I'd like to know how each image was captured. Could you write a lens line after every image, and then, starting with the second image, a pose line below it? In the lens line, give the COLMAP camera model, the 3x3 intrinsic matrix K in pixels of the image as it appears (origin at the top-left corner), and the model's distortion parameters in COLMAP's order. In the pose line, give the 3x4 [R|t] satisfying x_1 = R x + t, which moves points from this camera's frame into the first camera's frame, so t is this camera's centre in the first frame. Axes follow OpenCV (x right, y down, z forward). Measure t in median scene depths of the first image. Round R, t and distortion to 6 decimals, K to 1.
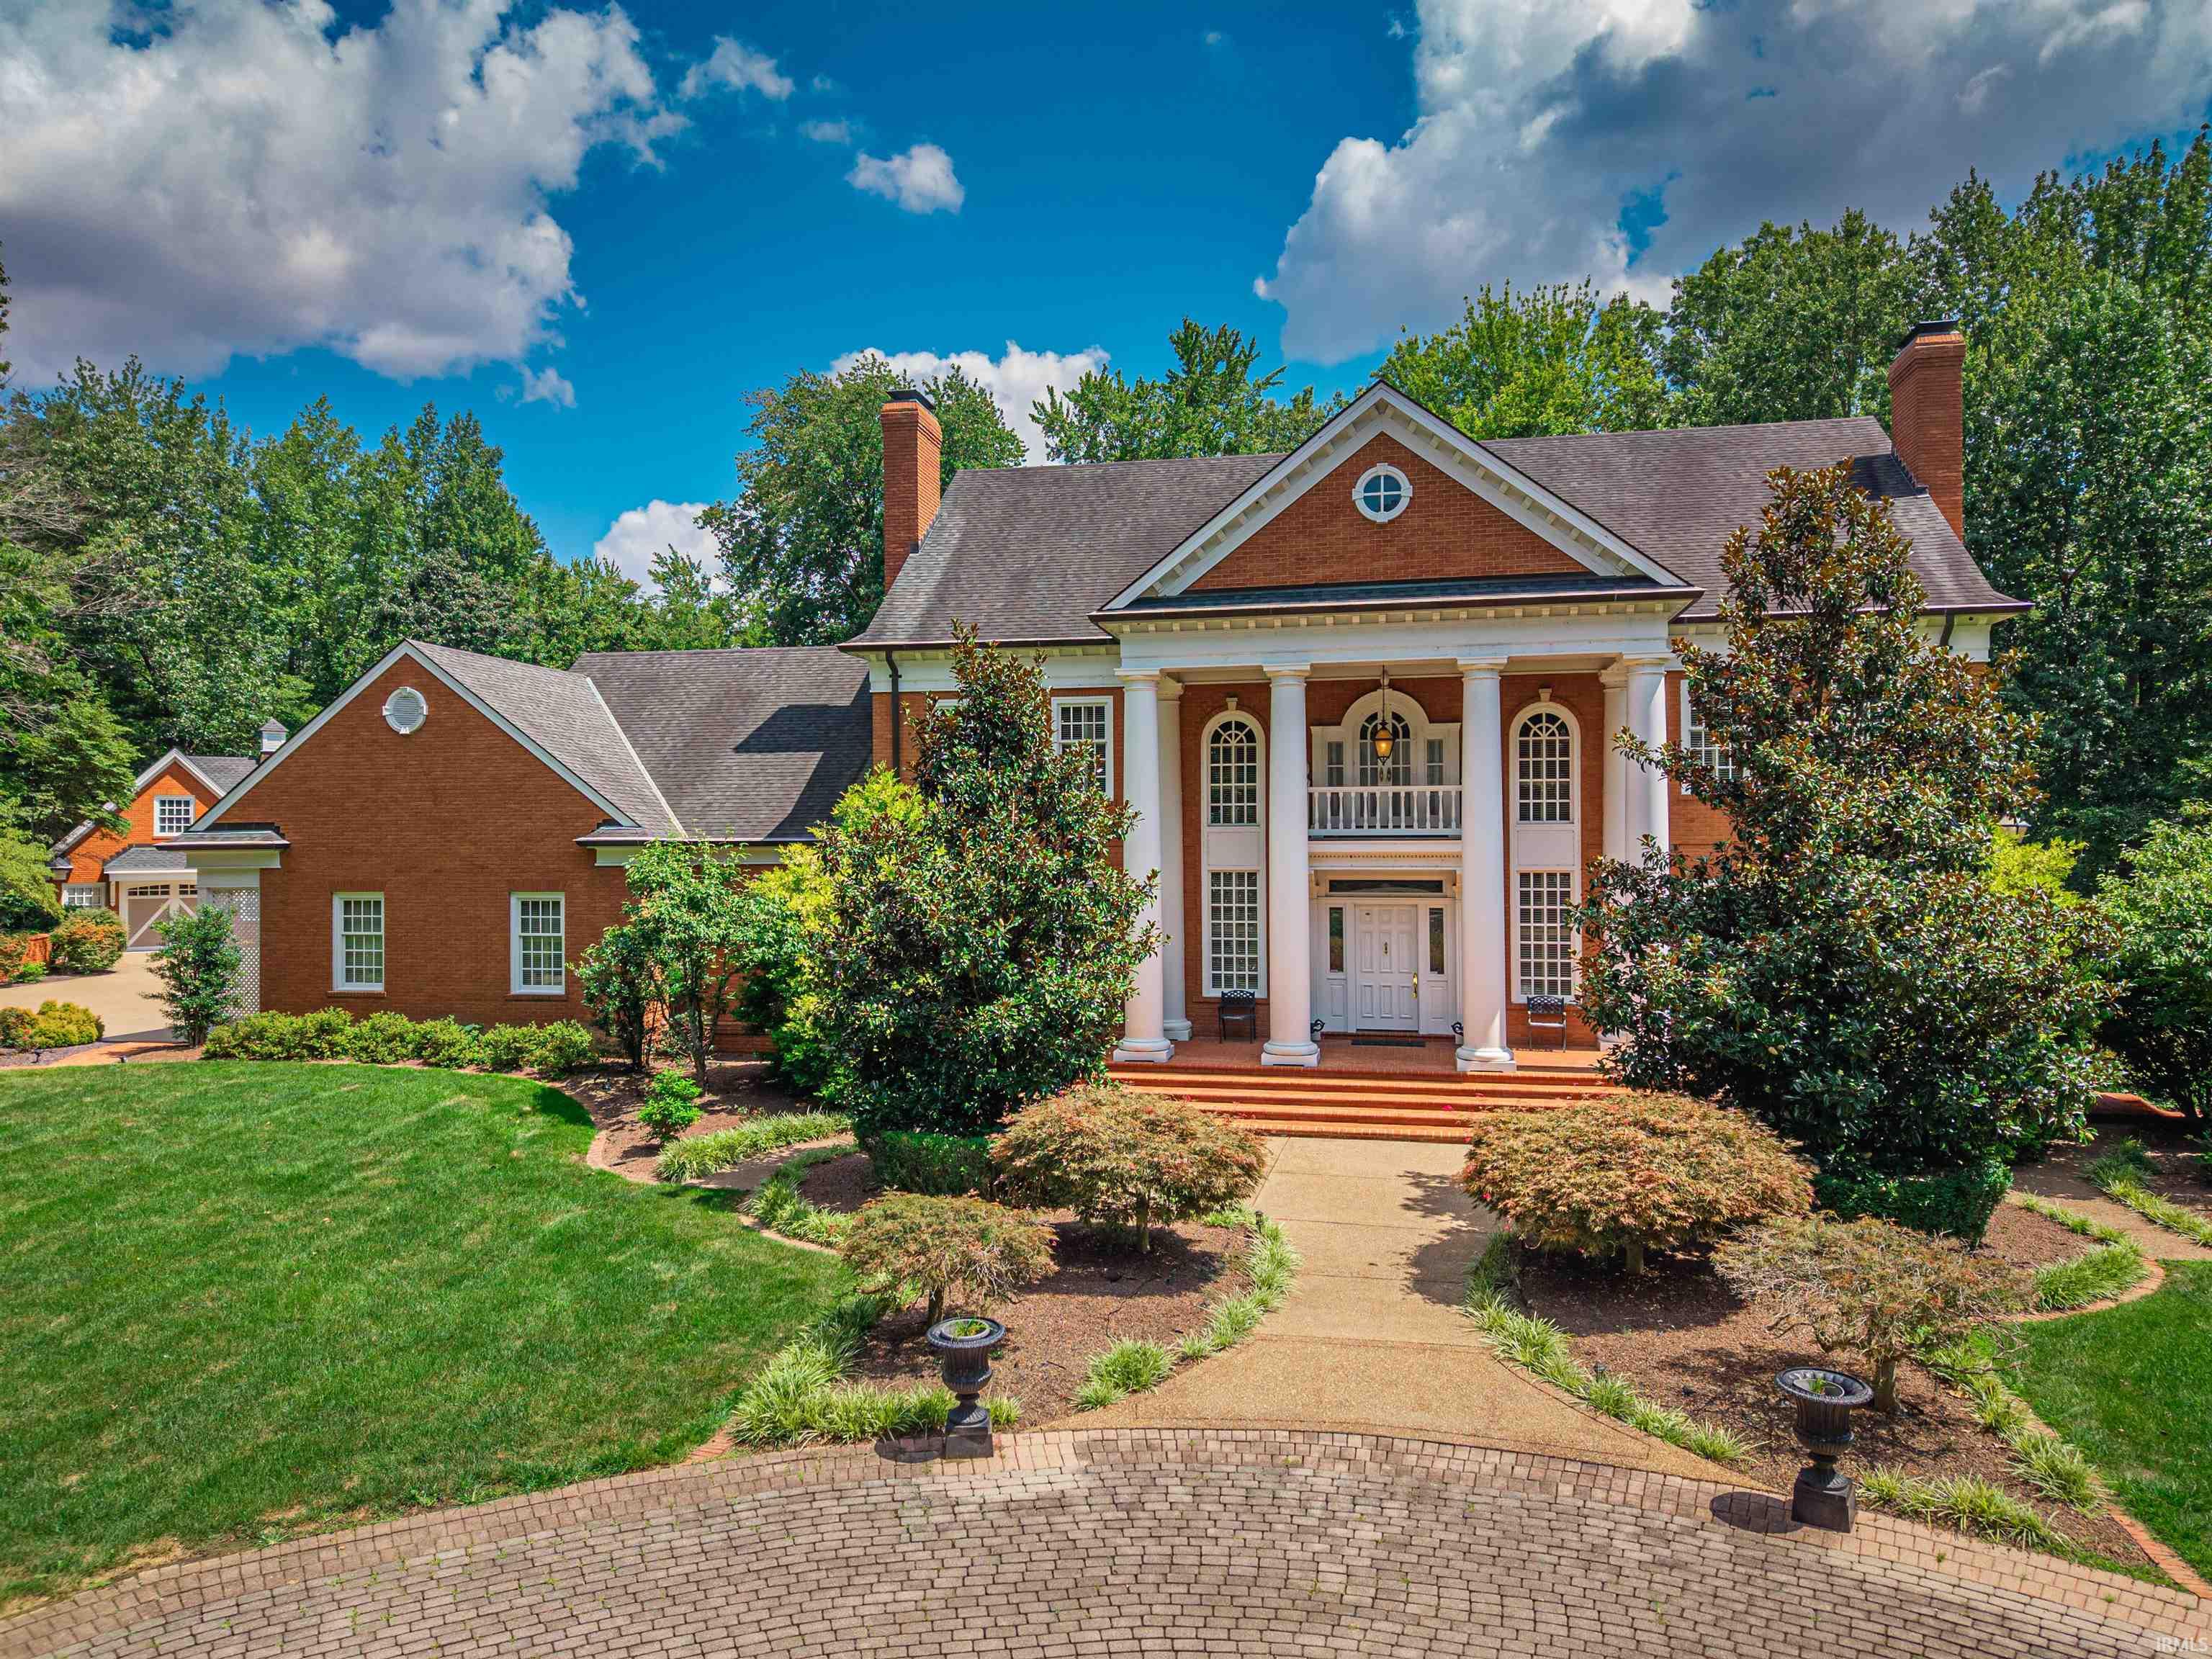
lens RADIAL K [[1495.3, 0, 1101.5], [0, 1495.3, 829.4], [0, 0, 1]] dist [0.019093, -0.015024]
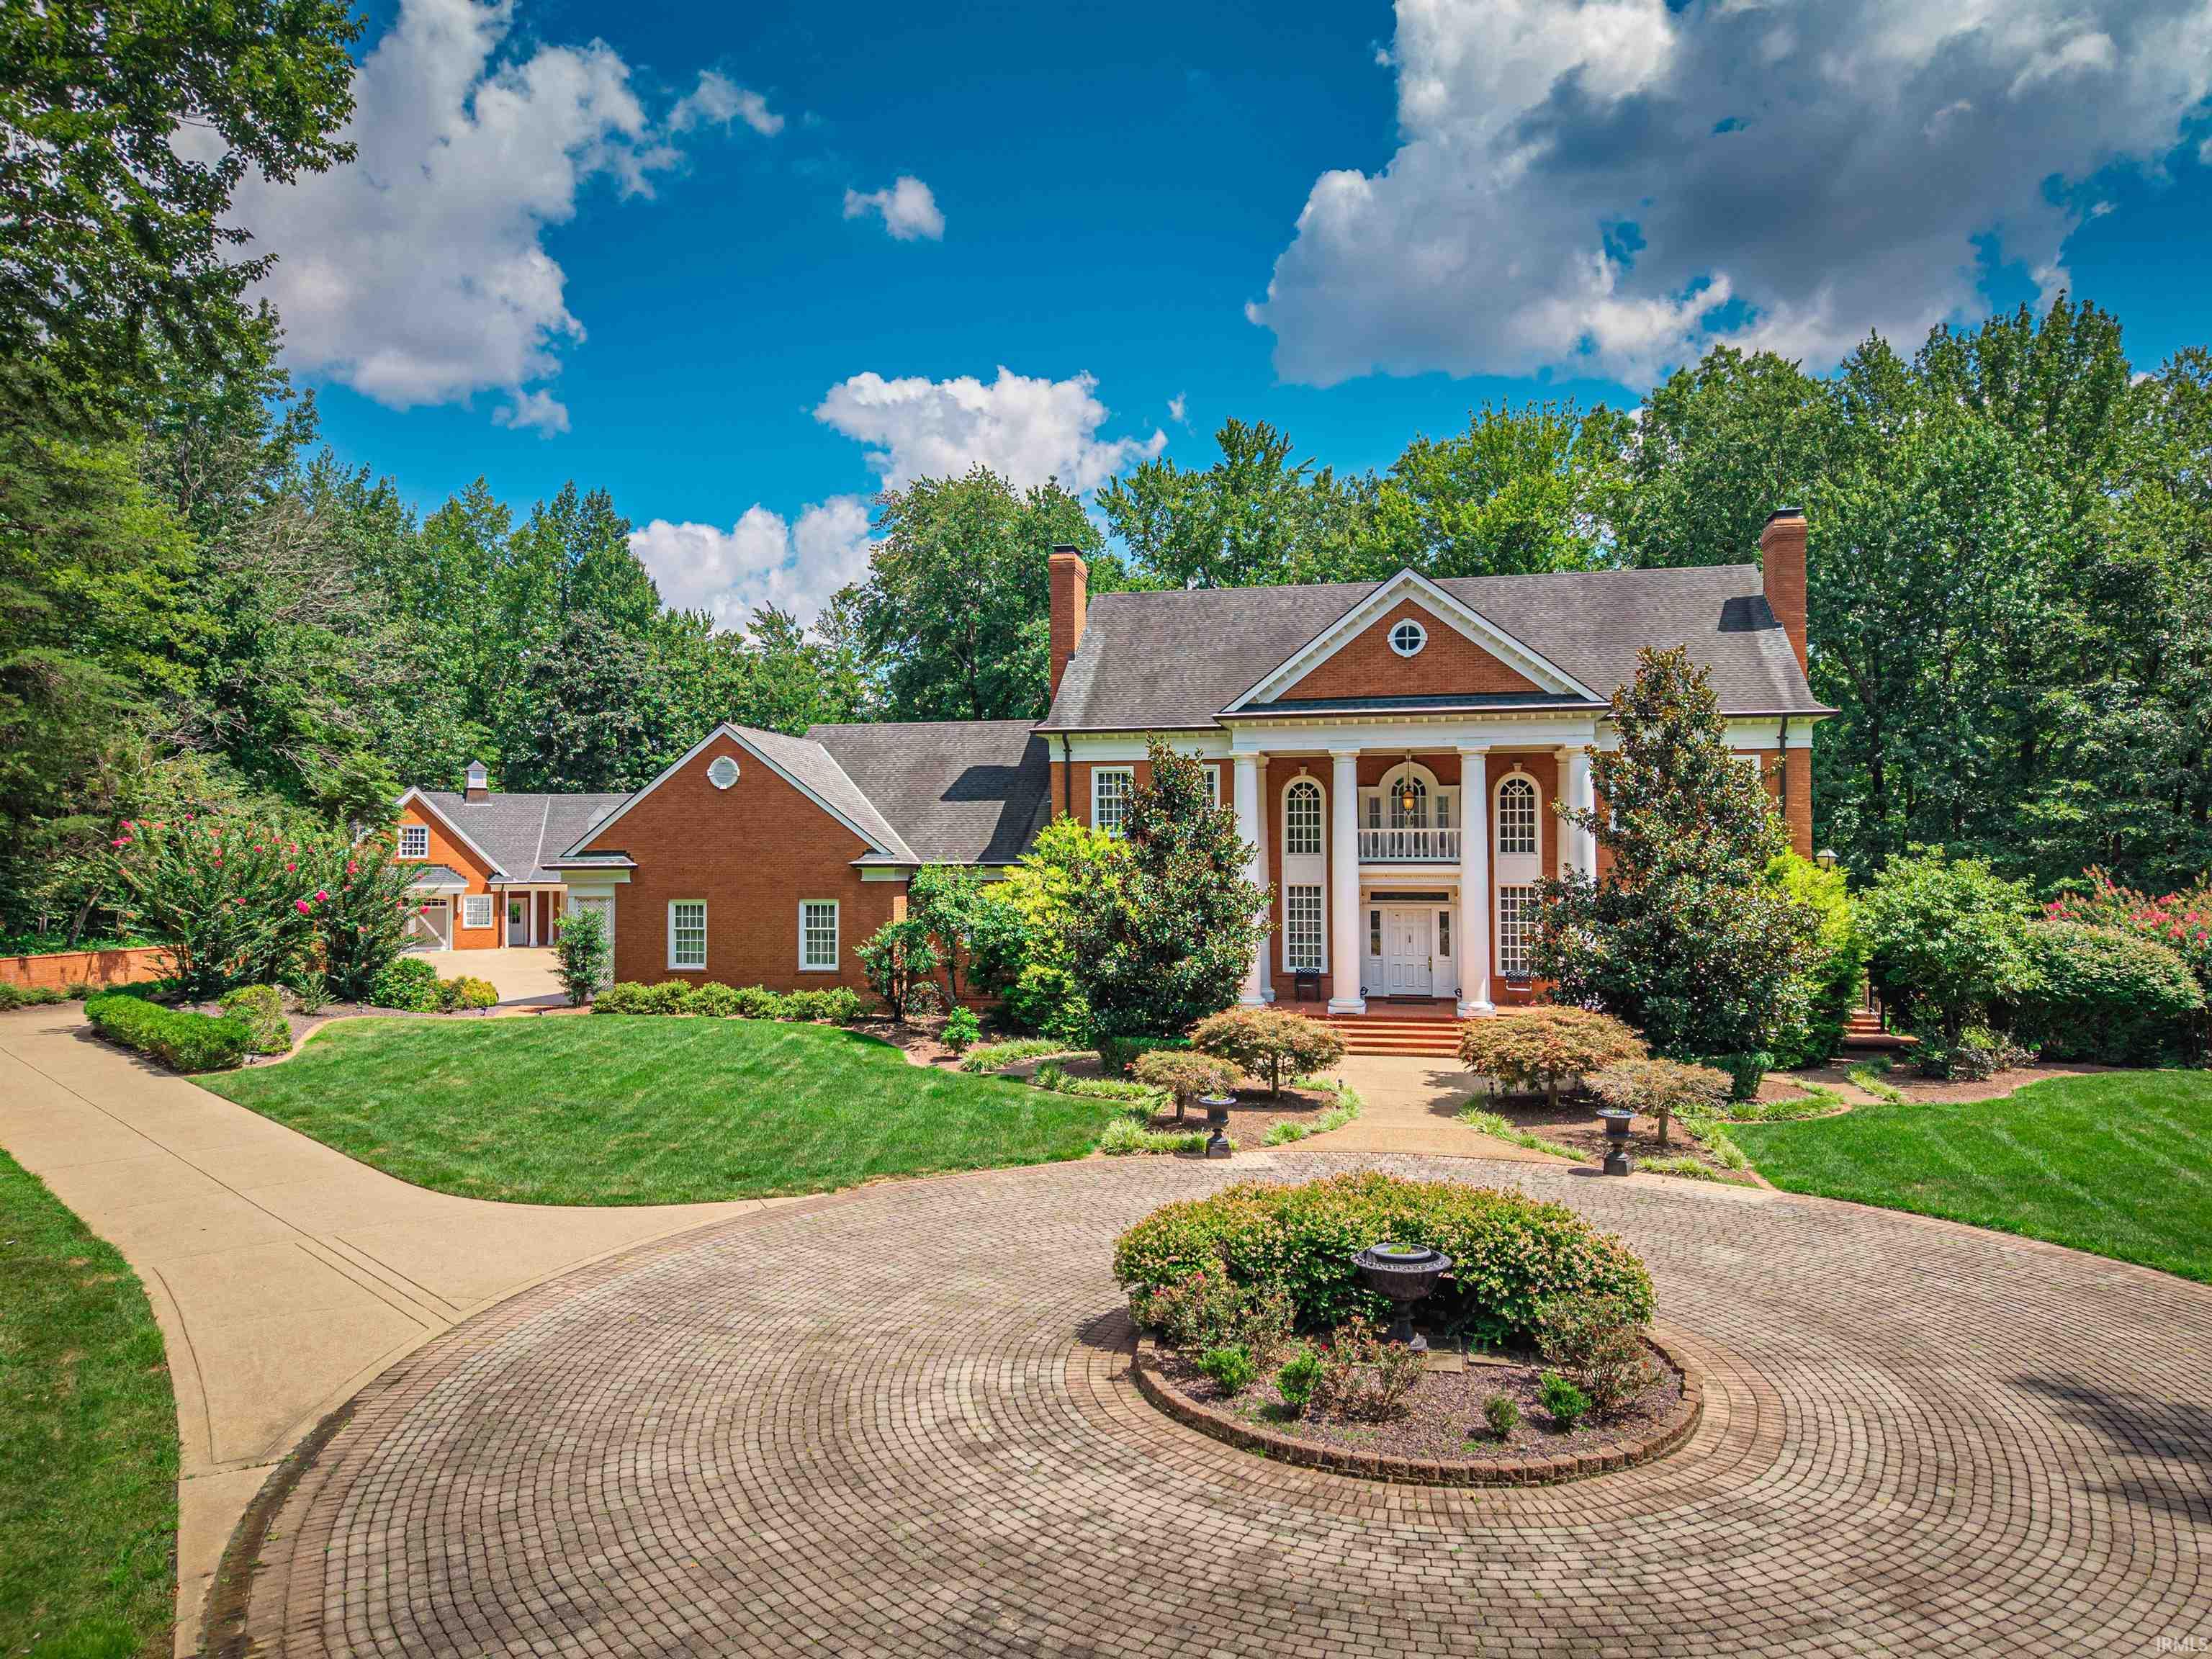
lens RADIAL K [[1495.3, 0, 1093.4], [0, 1495.3, 822.0], [0, 0, 1]] dist [0.019093, -0.015024]
pose [[0.999928, 0.002521, -0.011715, -0.103370], [-0.002745, 0.999812, -0.019199, -0.005978], [0.011664, 0.019229, 0.999747, -0.474712]]
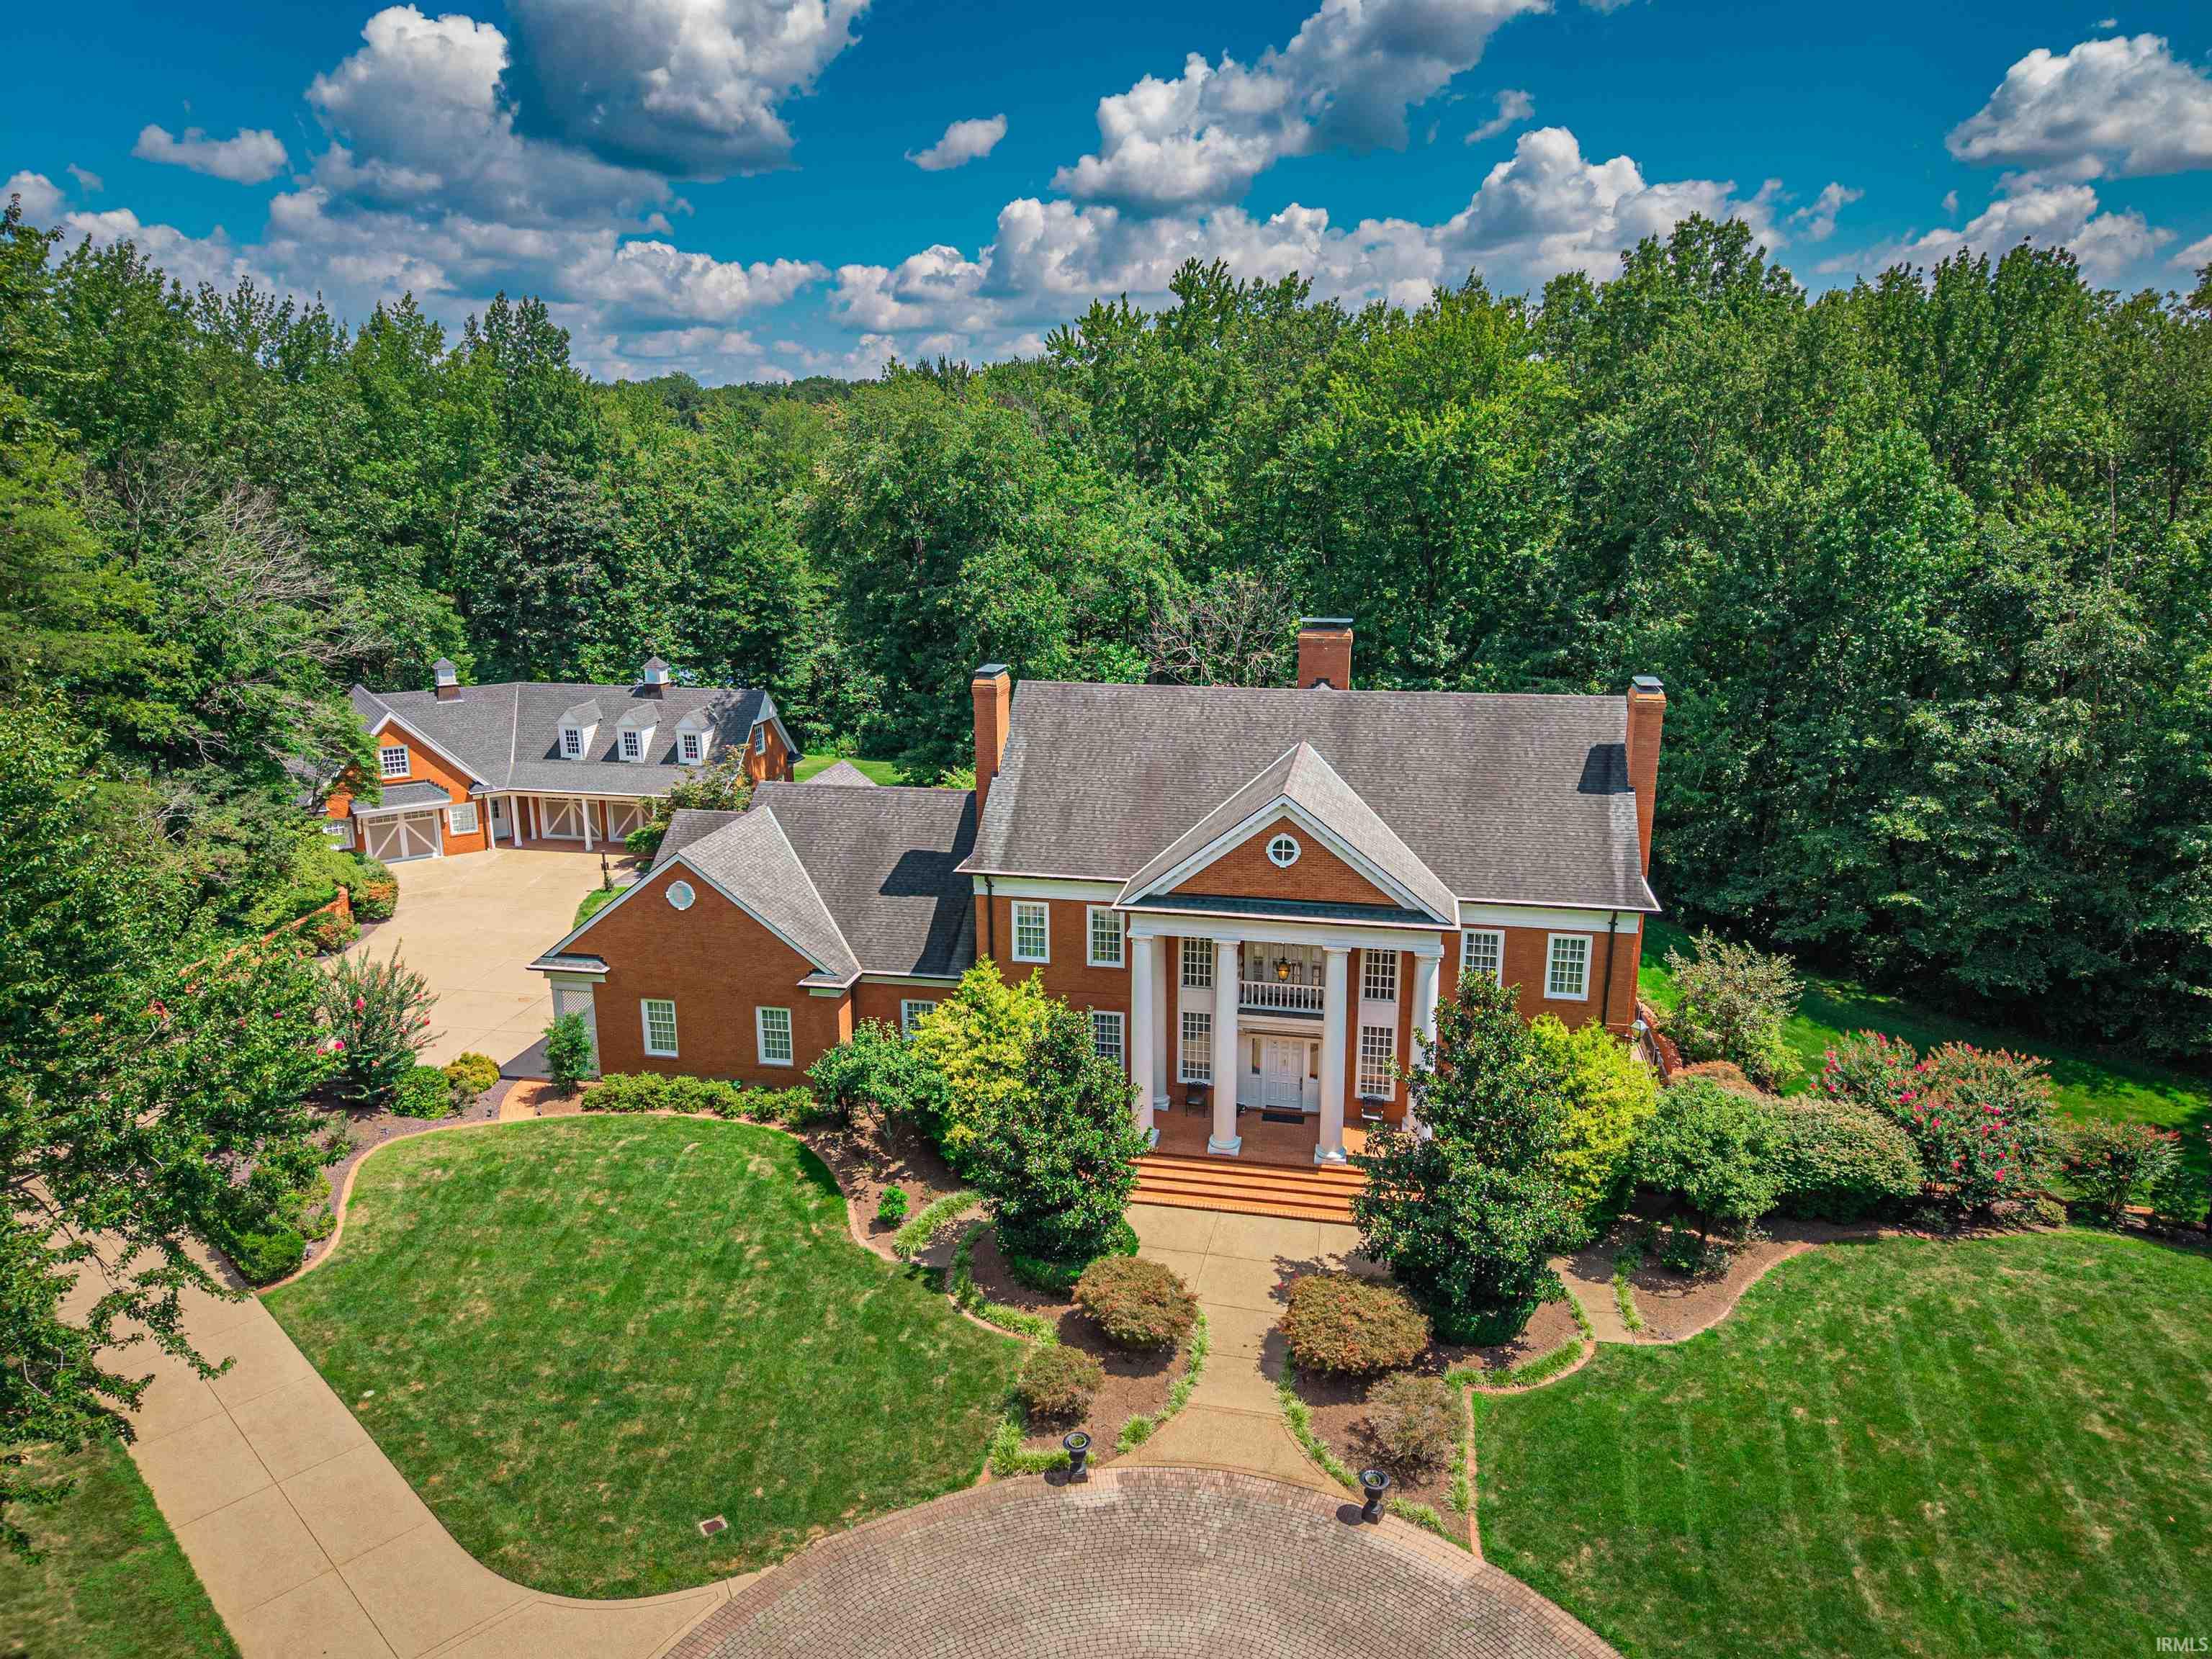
lens RADIAL K [[1495.3, 0, 1093.8], [0, 1495.3, 828.8], [0, 0, 1]] dist [0.019093, -0.015024]
pose [[0.999999, 0.000695, -0.001401, -0.024549], [-0.000315, 0.967117, 0.254333, -0.615847], [0.001532, -0.254332, 0.967116, -0.580684]]
